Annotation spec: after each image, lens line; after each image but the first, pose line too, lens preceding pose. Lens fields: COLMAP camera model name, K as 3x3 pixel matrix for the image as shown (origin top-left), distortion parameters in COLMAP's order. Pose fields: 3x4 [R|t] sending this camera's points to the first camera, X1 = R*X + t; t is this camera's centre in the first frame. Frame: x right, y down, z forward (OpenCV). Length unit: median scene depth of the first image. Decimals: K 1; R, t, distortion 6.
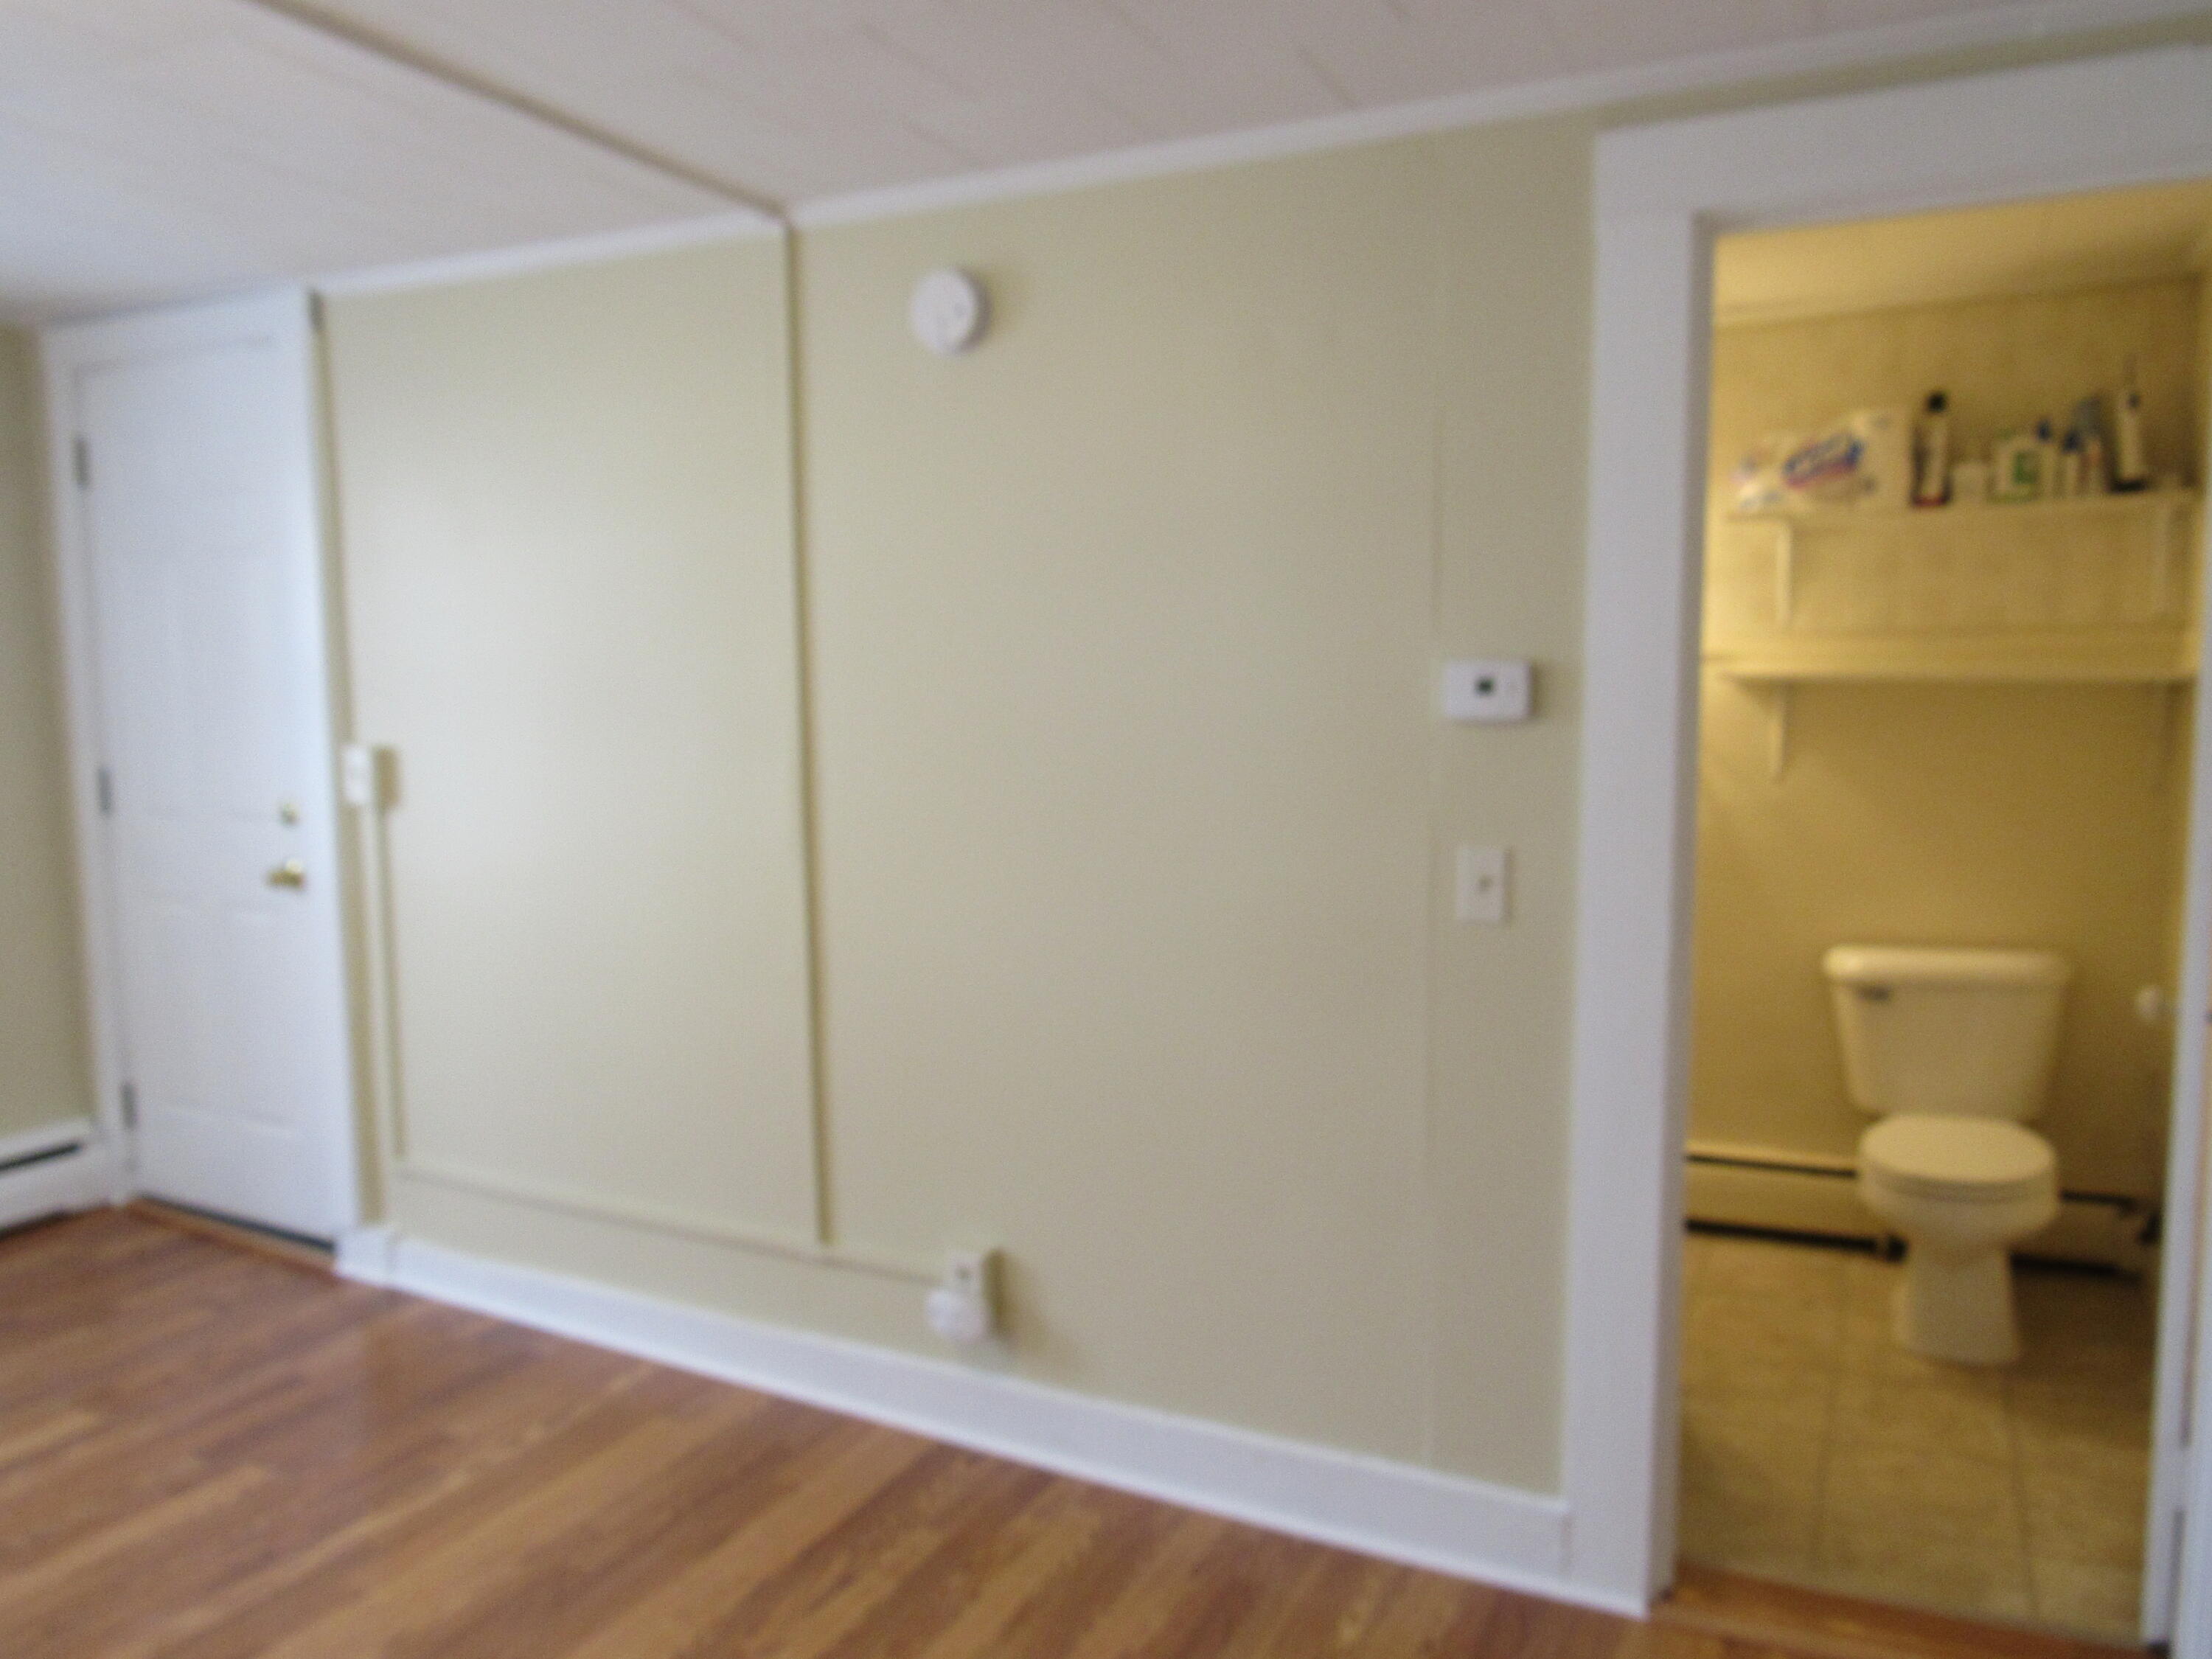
lens RADIAL K [[1546.8, 0, 1106.0], [0, 1546.8, 829.5], [0, 0, 1]] dist [-0.029744, 0.006567]
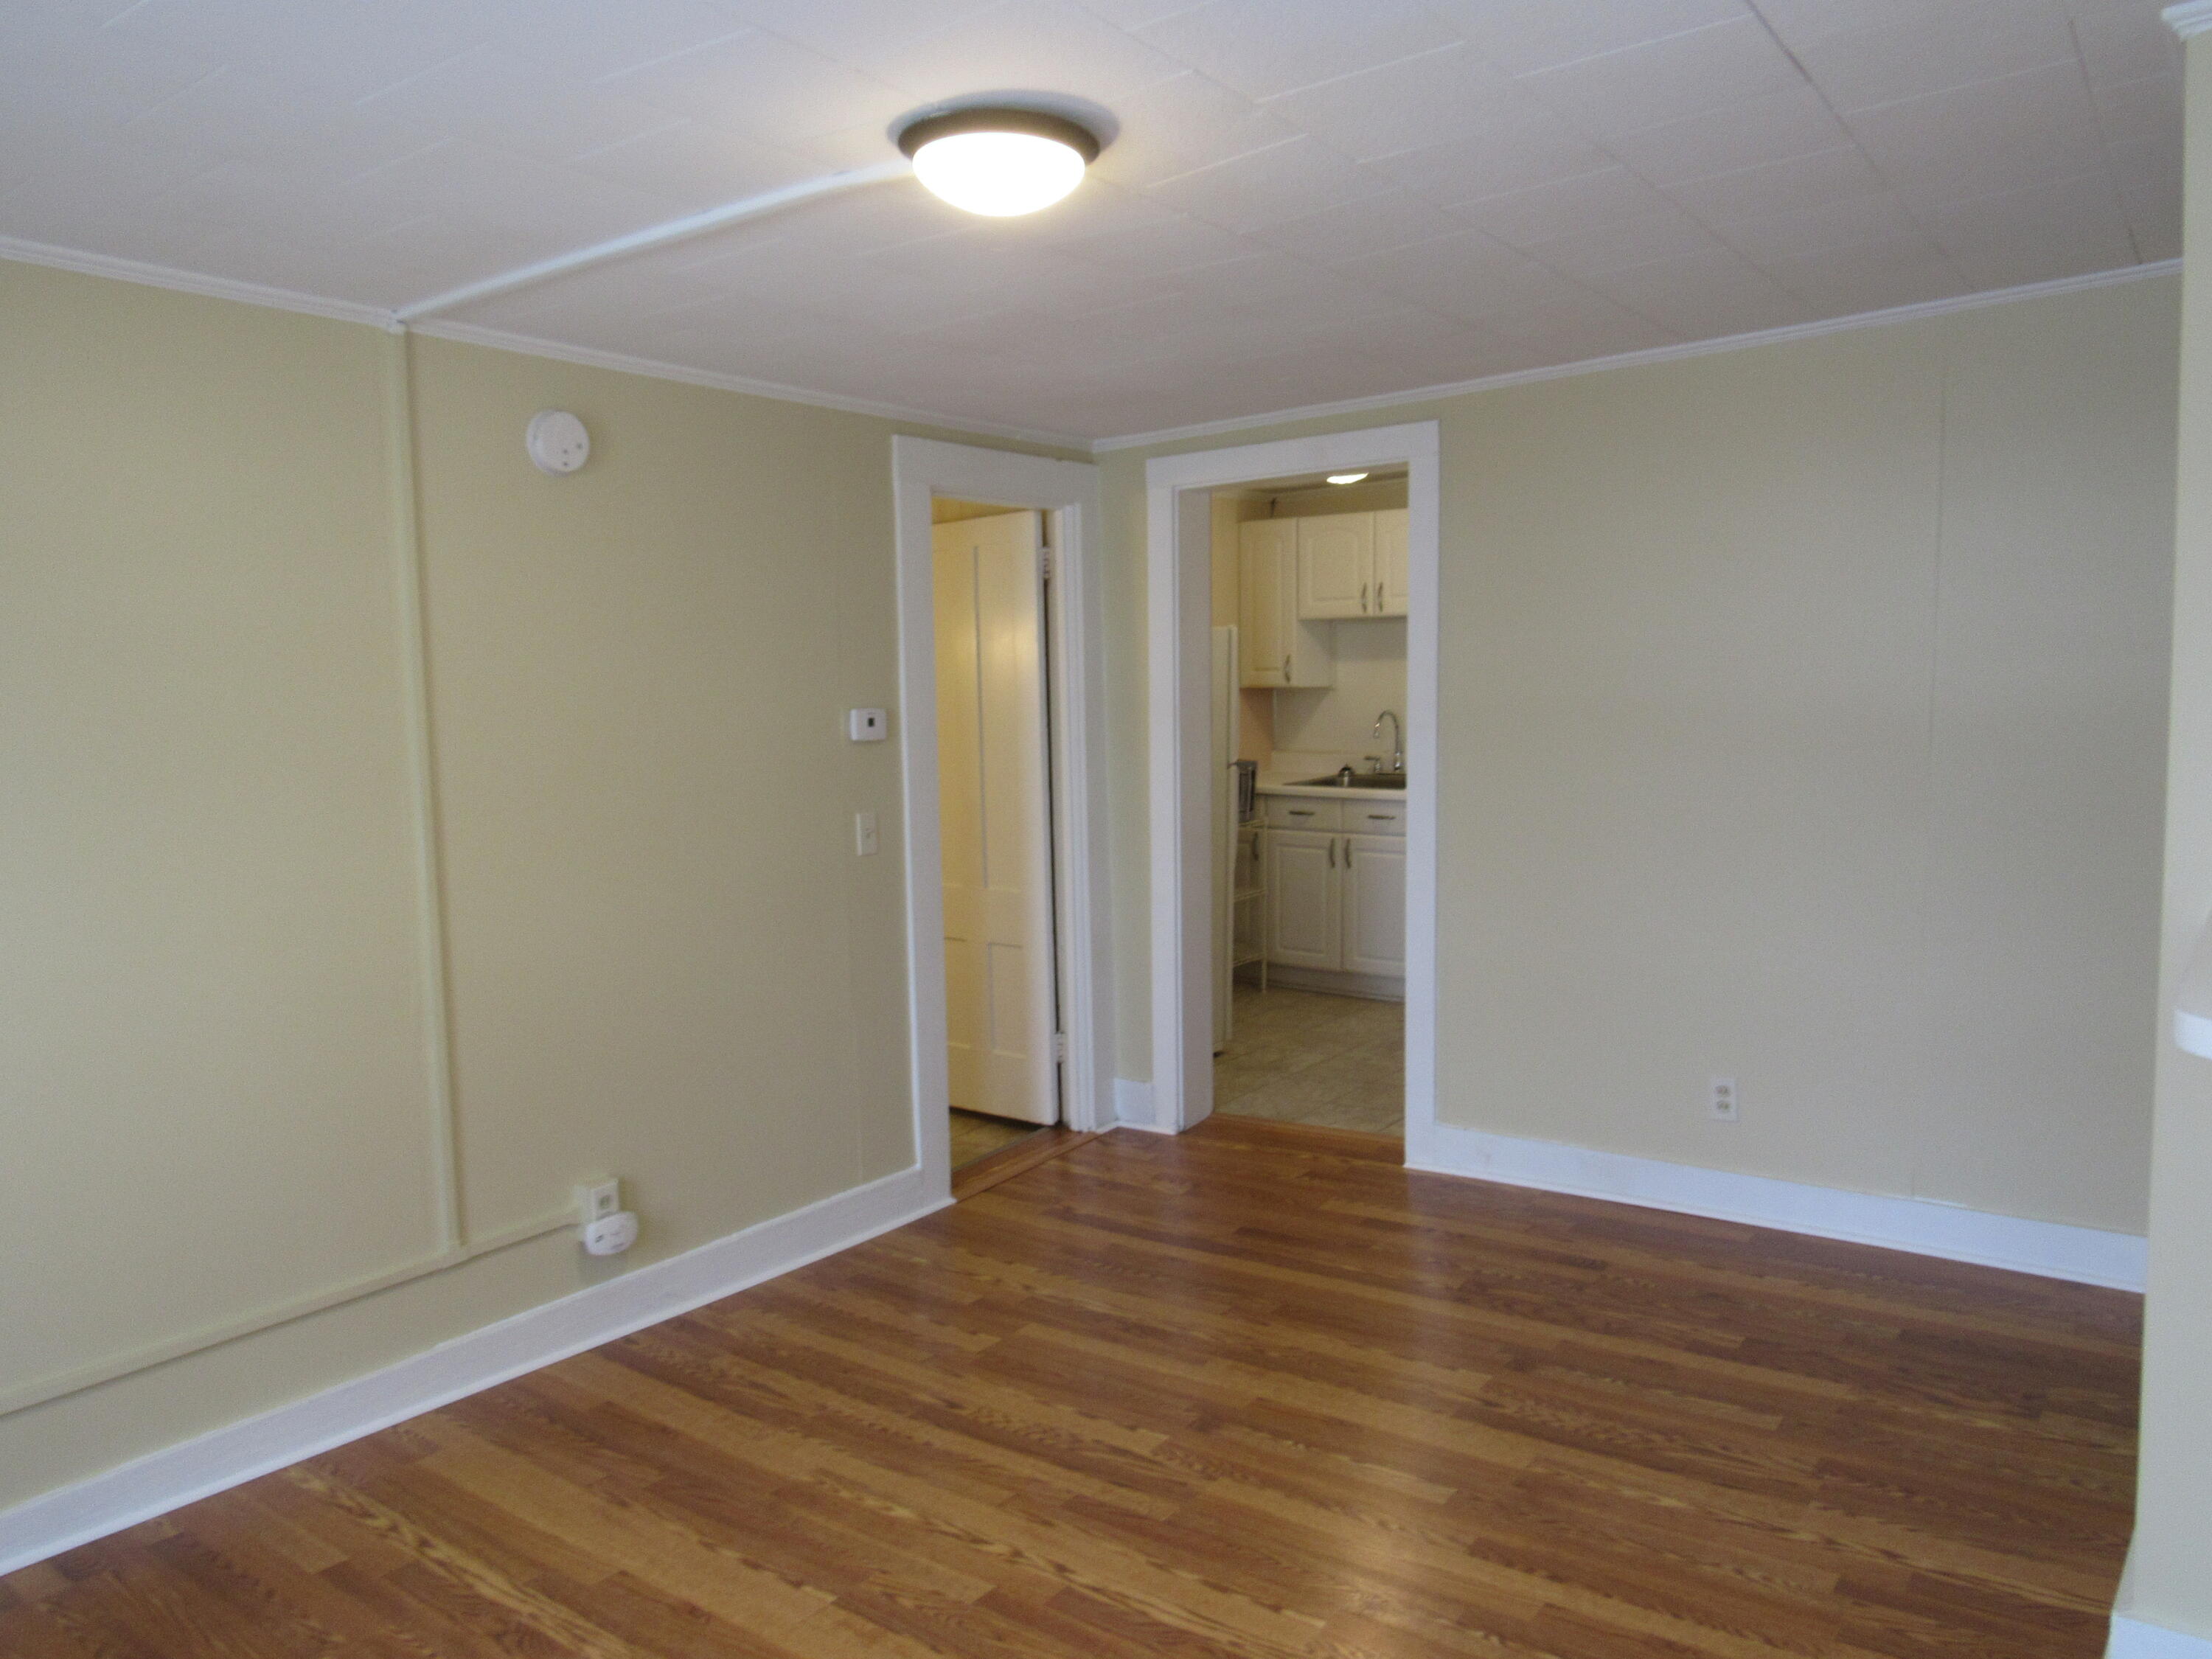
lens RADIAL K [[1599.8, 0, 1111.5], [0, 1599.8, 814.2], [0, 0, 1]] dist [-0.024672, 0.009767]
pose [[0.165294, -0.081091, 0.982905, -1.431453], [0.111981, 0.991712, 0.062986, -0.067032], [-0.979866, 0.099655, 0.173005, 0.383884]]
